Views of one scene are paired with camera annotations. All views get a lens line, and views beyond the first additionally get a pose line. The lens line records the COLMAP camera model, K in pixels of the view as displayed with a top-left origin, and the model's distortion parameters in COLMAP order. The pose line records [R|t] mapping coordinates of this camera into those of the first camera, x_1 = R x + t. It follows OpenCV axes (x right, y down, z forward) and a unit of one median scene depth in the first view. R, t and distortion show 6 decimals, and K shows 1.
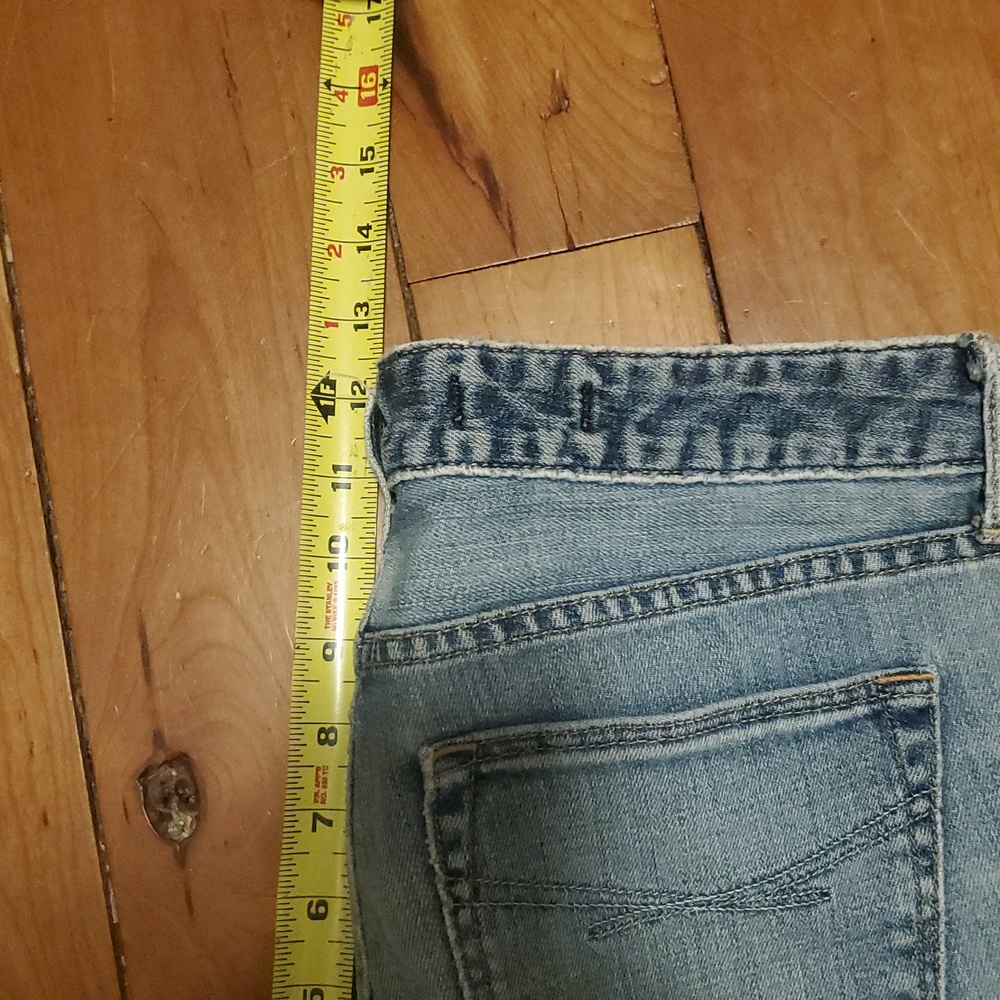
lens RADIAL K [[1126.8, 0, 500.0], [0, 1126.8, 500.0], [0, 0, 1]] dist [0.156050, -0.505584]
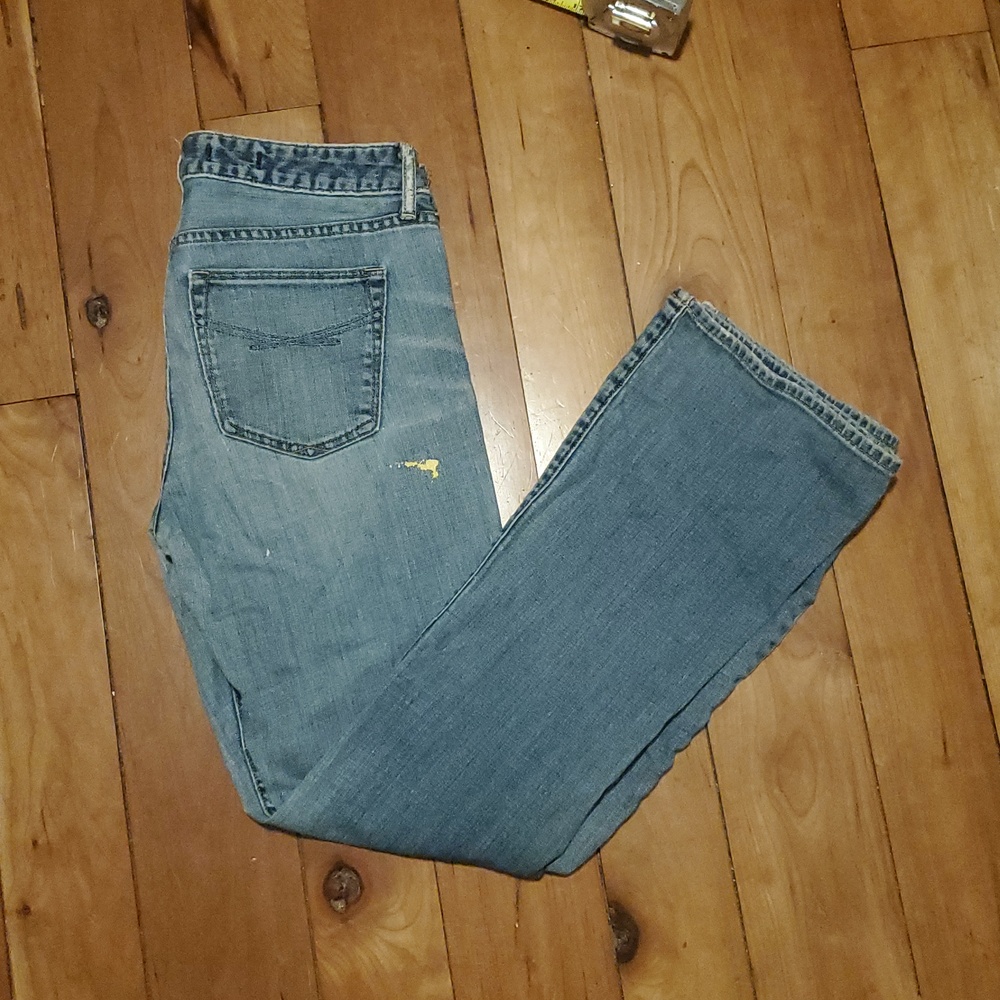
lens RADIAL K [[1126.8, 0, 500.0], [0, 1126.8, 500.0], [0, 0, 1]] dist [0.156050, -0.505584]
pose [[0.997746, 0.042521, 0.051921, 0.543481], [-0.041508, 0.998929, -0.020427, 0.760421], [-0.052734, 0.018226, 0.998442, -1.742912]]
